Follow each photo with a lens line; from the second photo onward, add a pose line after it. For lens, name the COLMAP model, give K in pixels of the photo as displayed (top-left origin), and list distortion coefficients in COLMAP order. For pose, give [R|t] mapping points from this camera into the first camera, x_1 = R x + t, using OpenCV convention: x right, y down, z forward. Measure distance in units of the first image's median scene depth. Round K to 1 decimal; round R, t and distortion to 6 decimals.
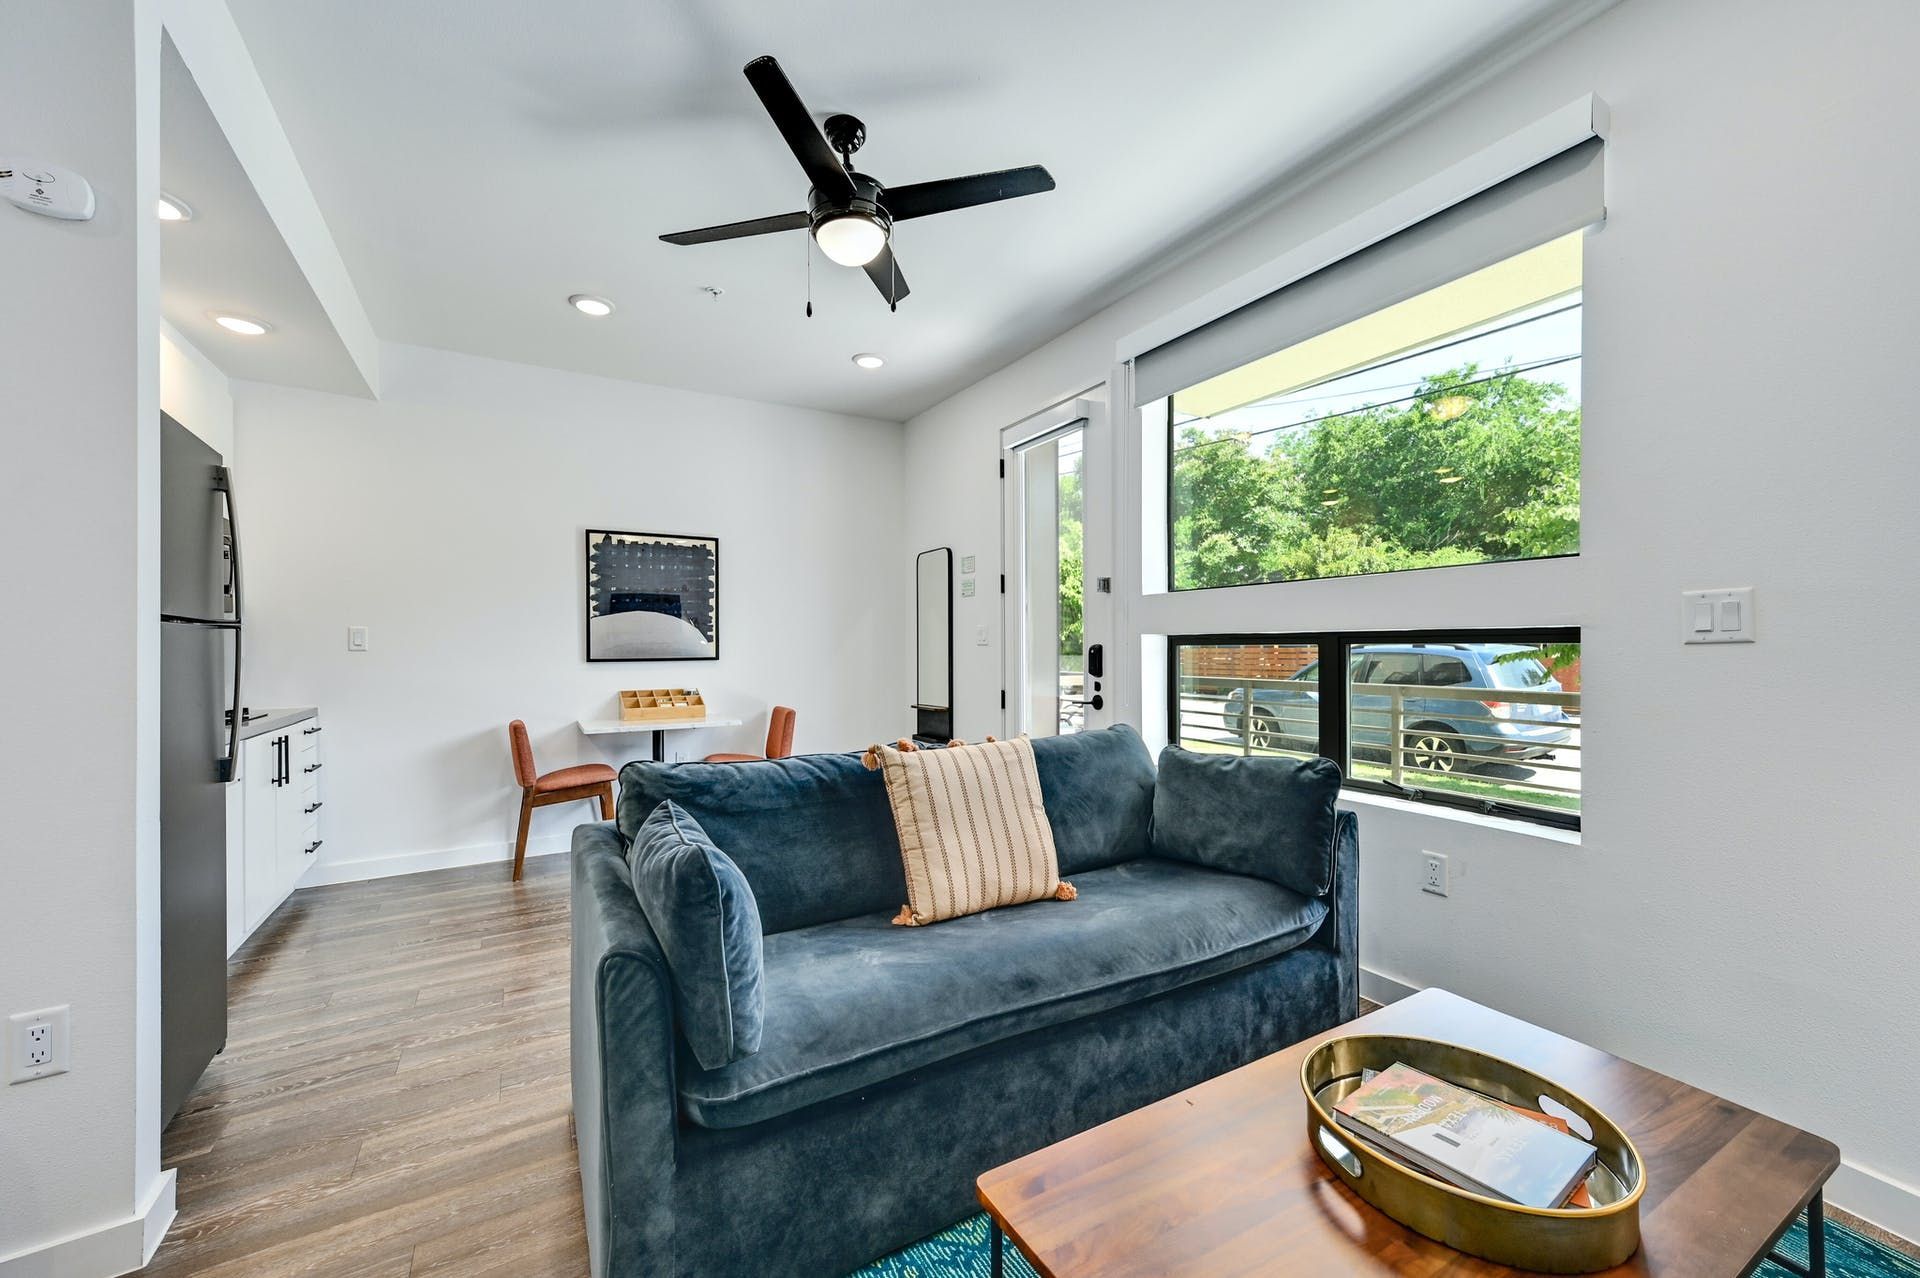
lens RADIAL K [[734.4, 0, 967.6], [0, 734.4, 640.7], [0, 0, 1]] dist [0.002049, 0.000047]
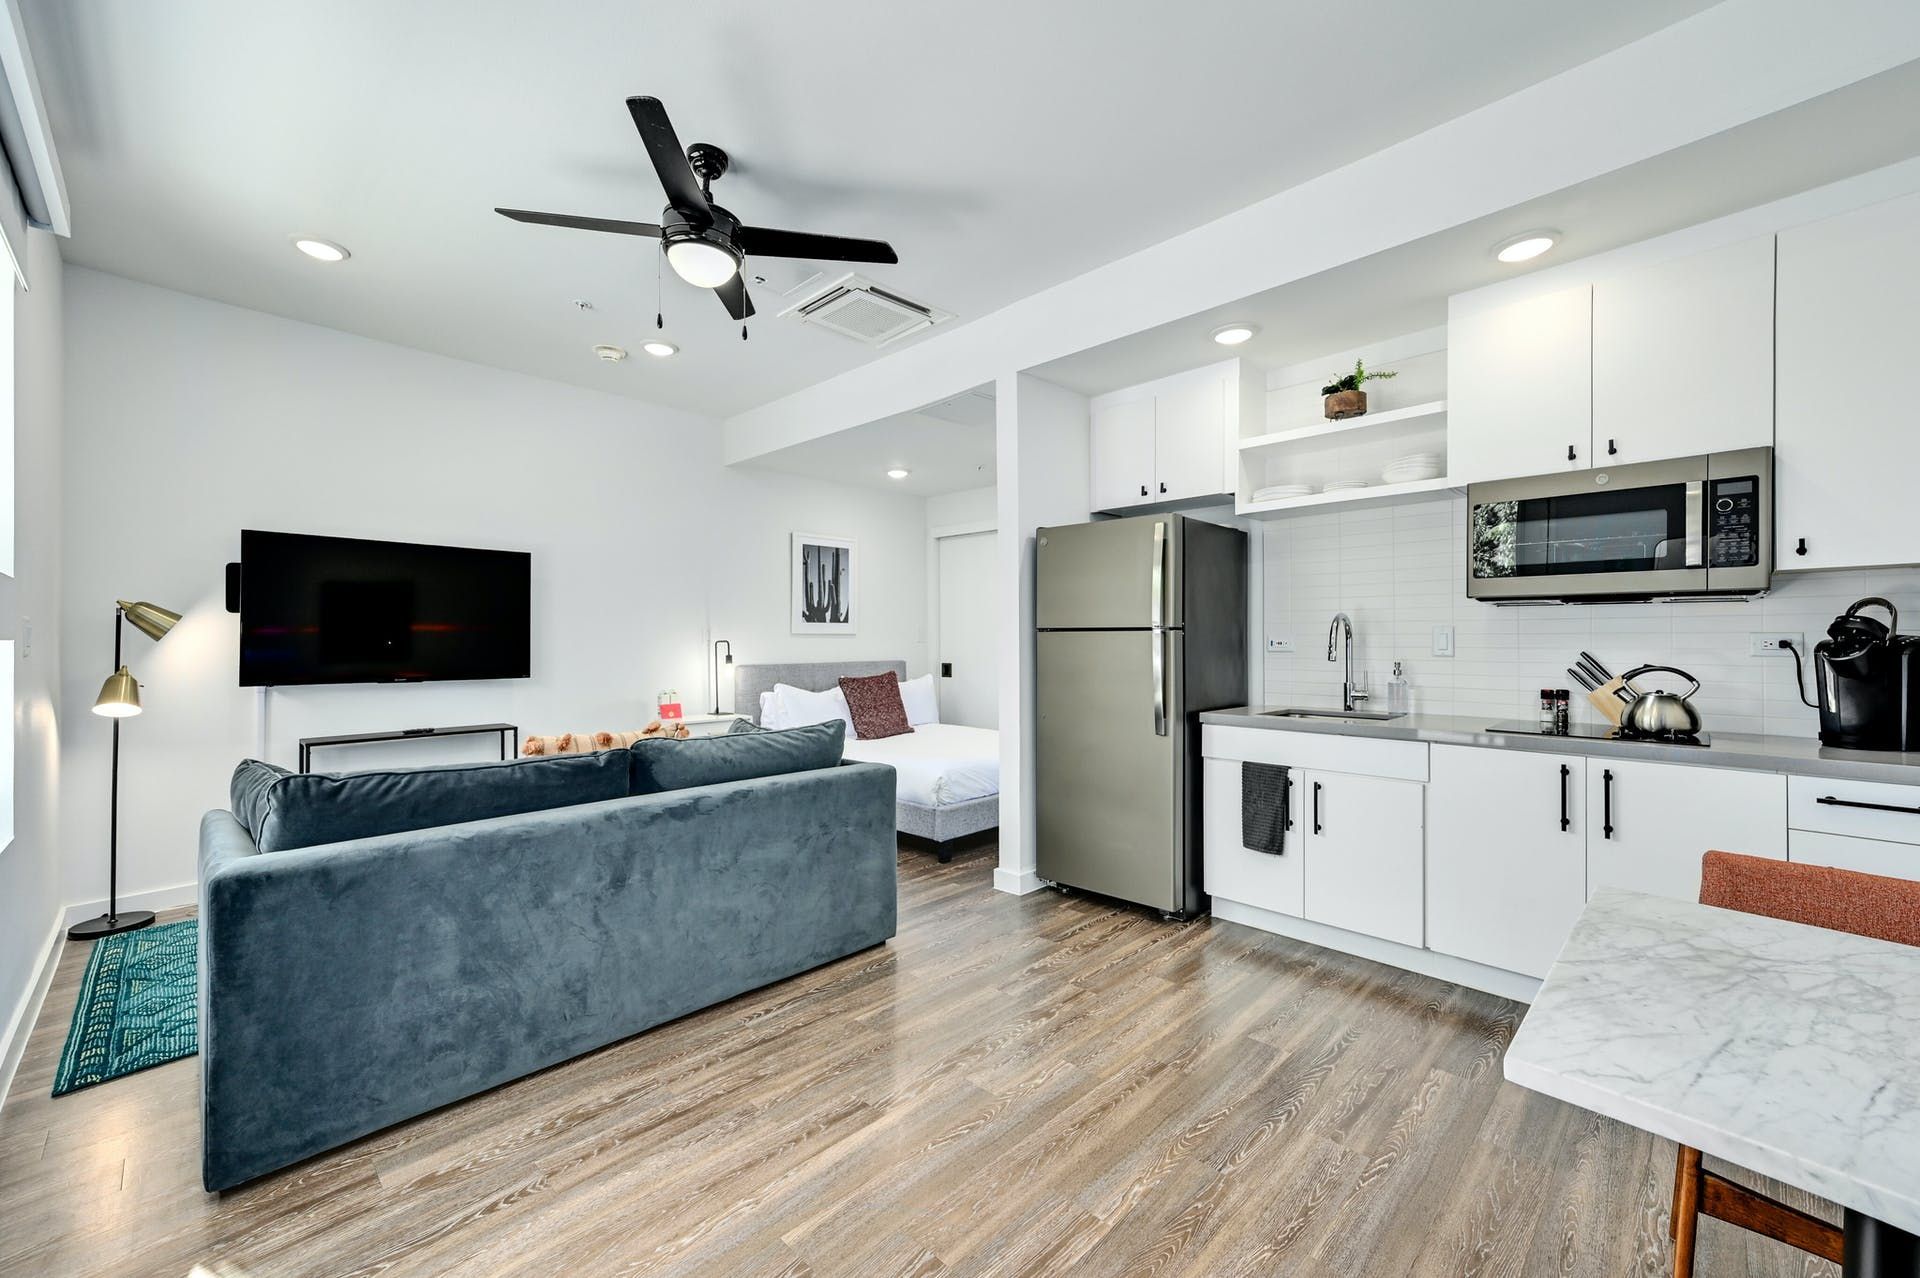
lens RADIAL K [[734.4, 0, 967.6], [0, 734.4, 640.7], [0, 0, 1]] dist [0.002049, 0.000047]
pose [[-0.968020, 0.012030, -0.250586, -0.128542], [0.012903, 0.999915, -0.001842, 0.000692], [0.250543, -0.005016, -0.968093, 1.093471]]
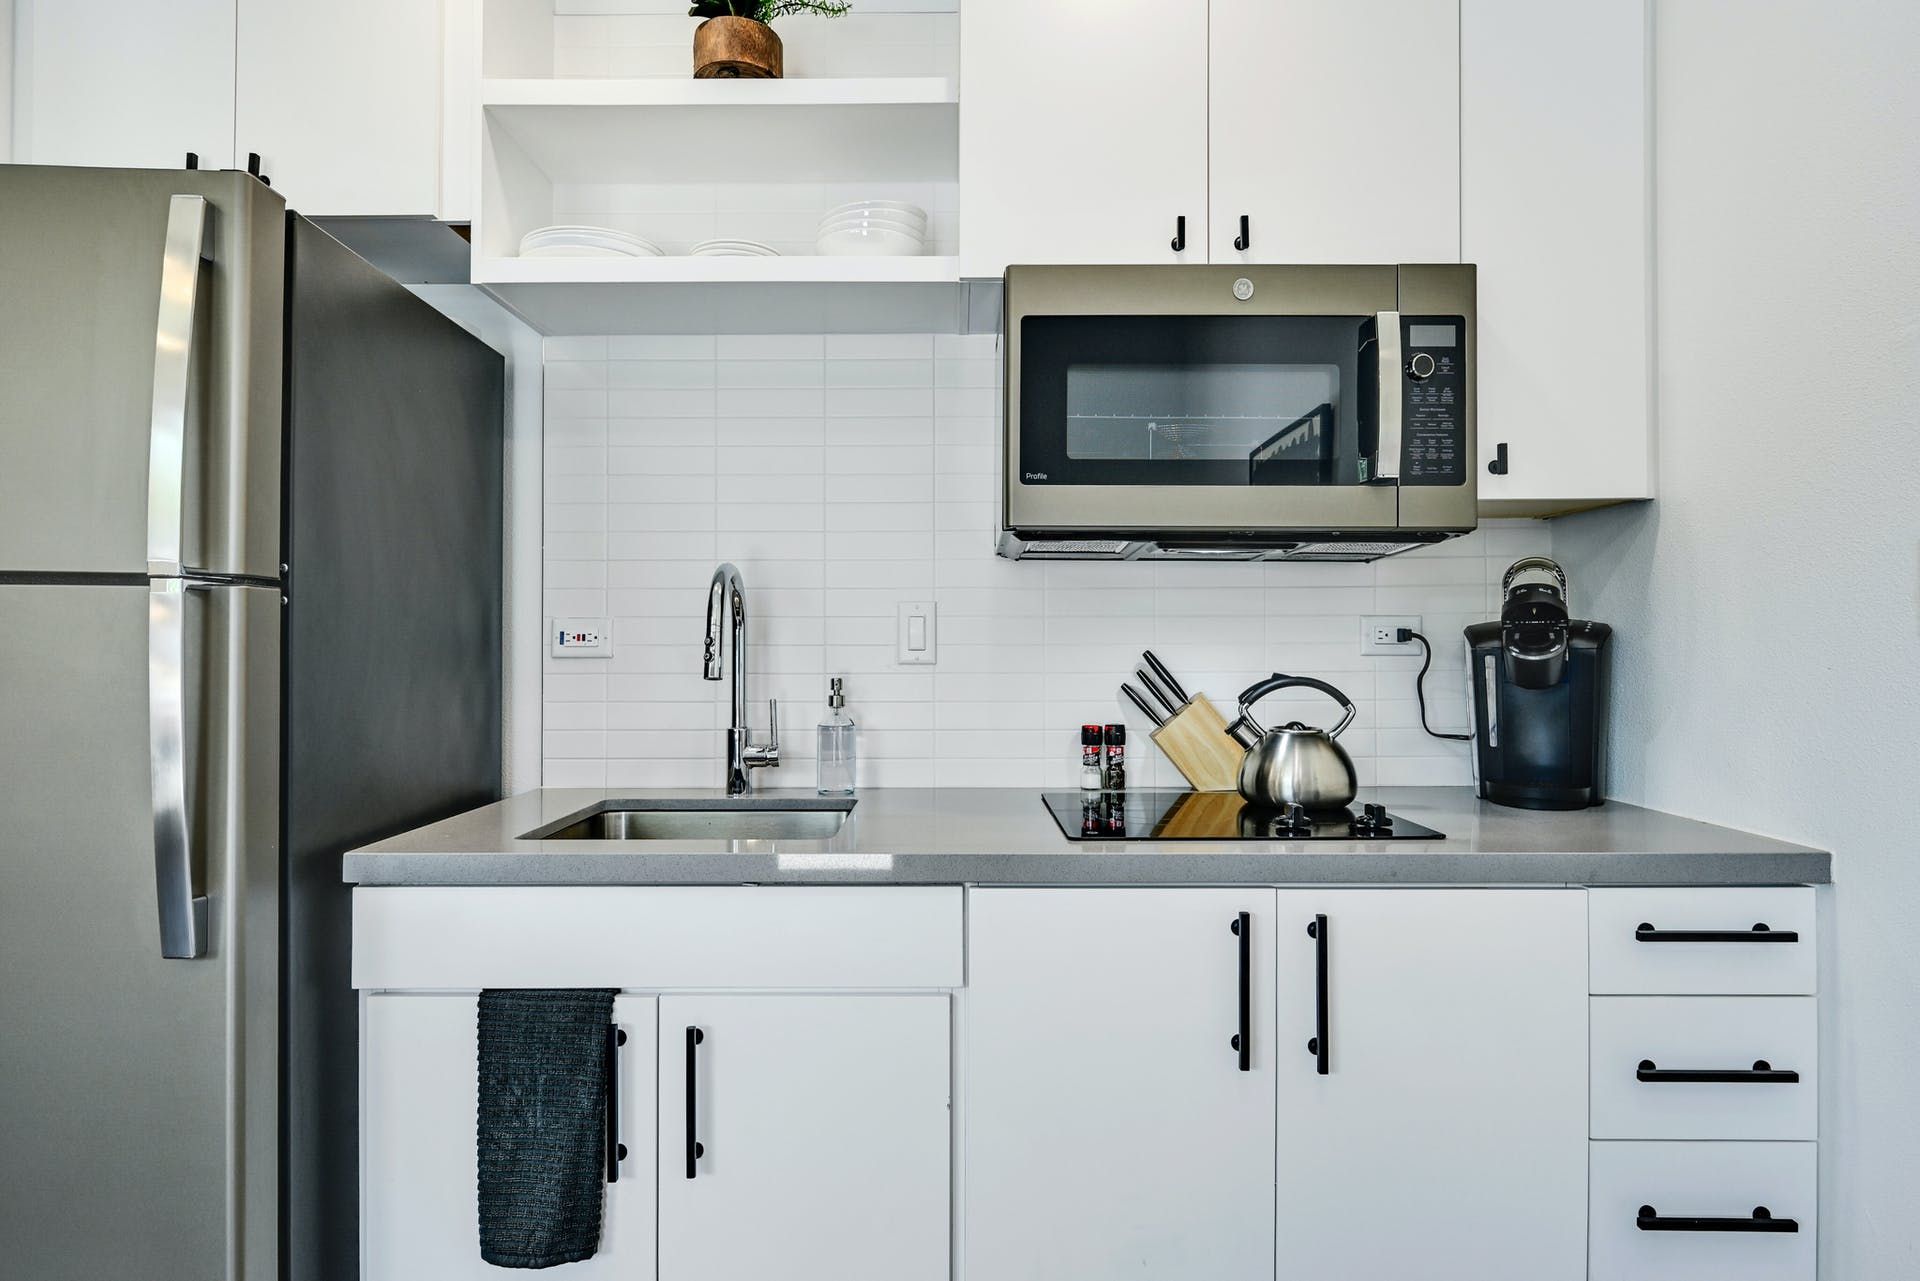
lens RADIAL K [[1026.9, 0, 937.2], [0, 1026.9, 642.9], [0, 0, 1]] dist [-0.014712, 0.000261]
pose [[-0.535646, 0.008658, -0.844398, -0.361705], [0.011256, 0.999932, 0.003113, 0.009719], [0.844368, -0.007837, -0.535707, 0.776706]]
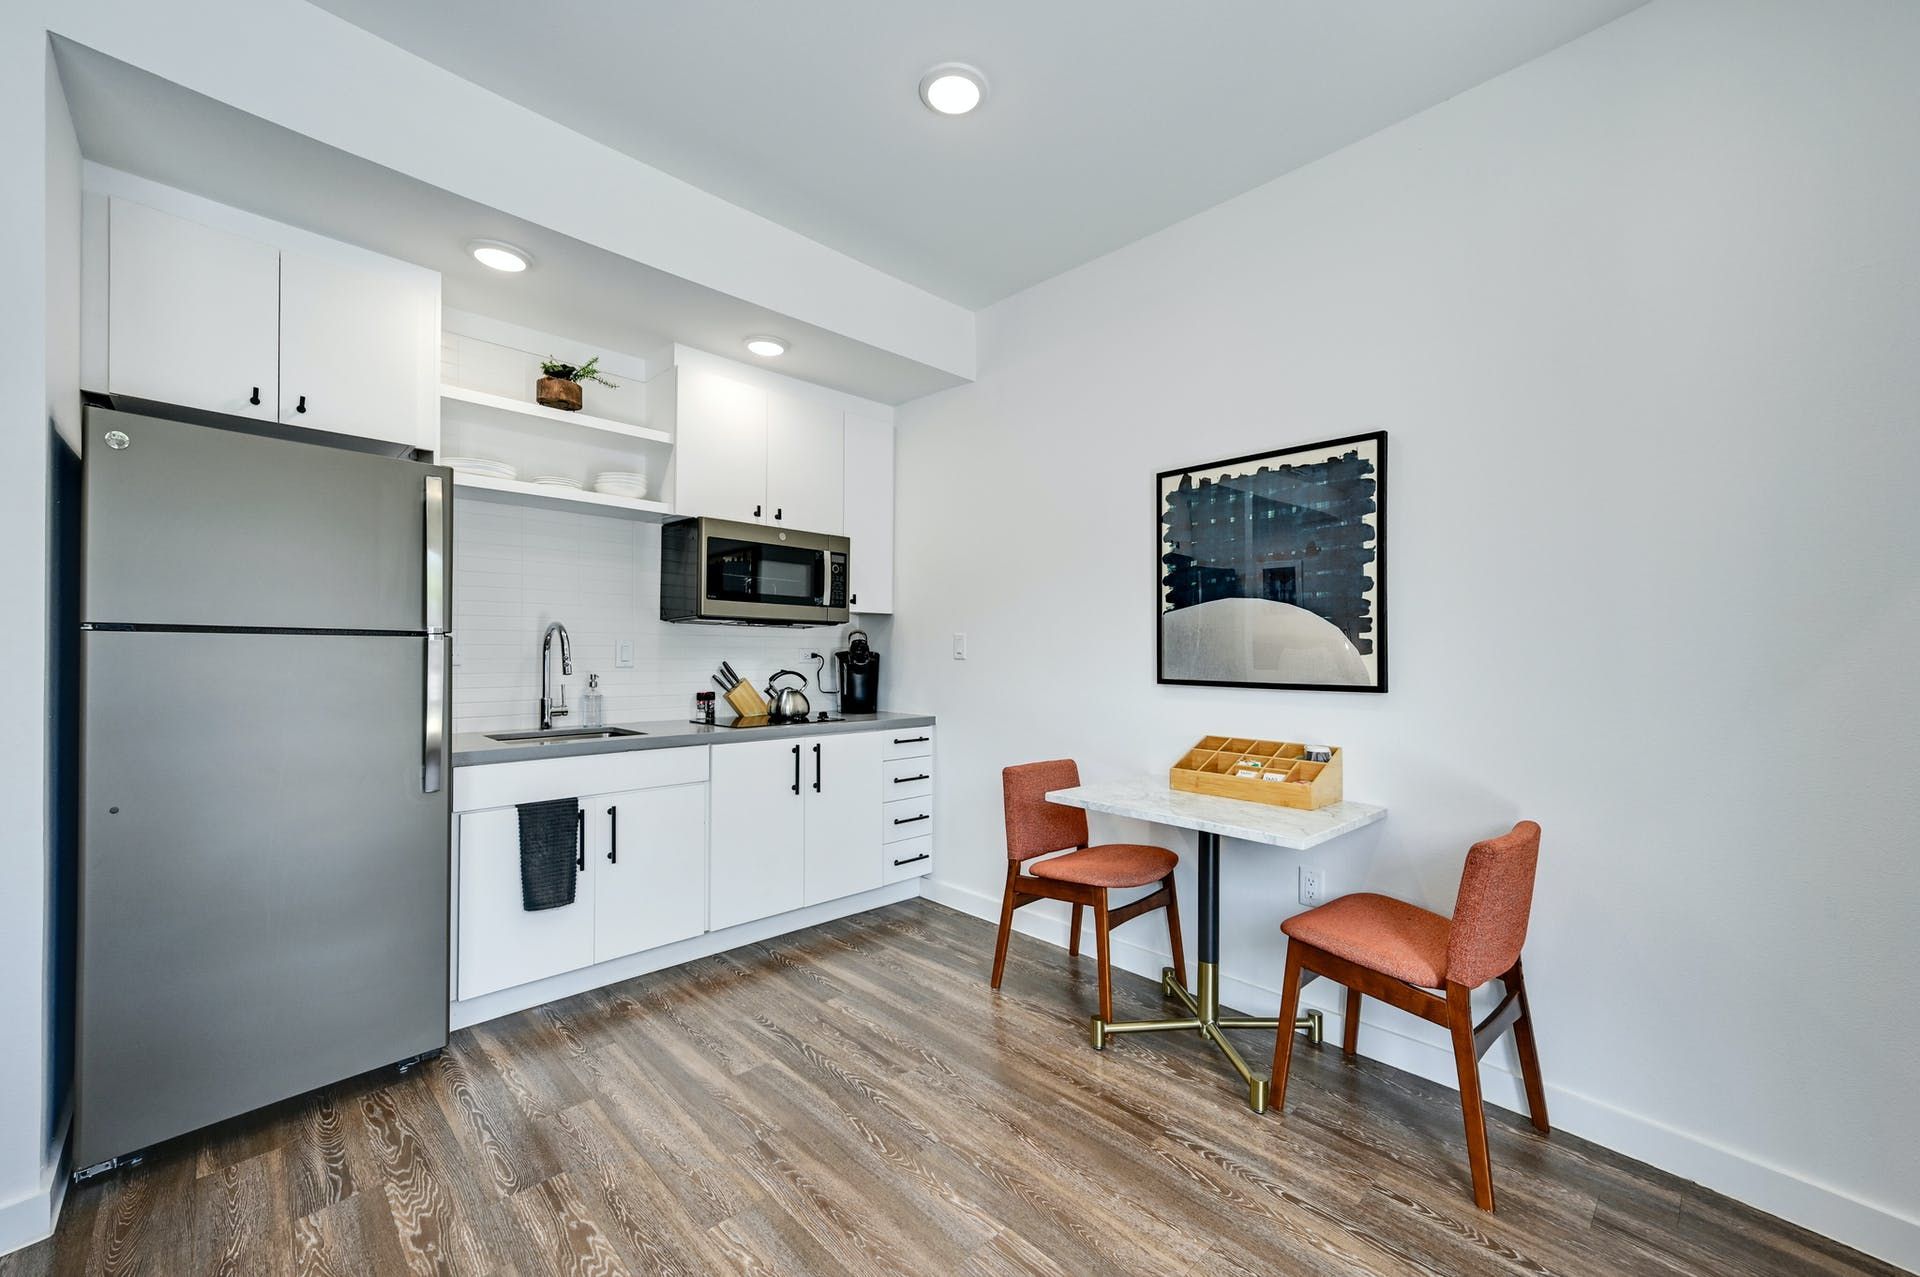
lens RADIAL K [[734.4, 0, 967.6], [0, 734.4, 640.2], [0, 0, 1]] dist [0.002049, 0.000047]
pose [[0.224751, -0.006545, -0.974394, 0.058308], [-0.003809, 0.999964, -0.007596, -0.002749], [0.974409, 0.005419, 0.224718, 0.687401]]
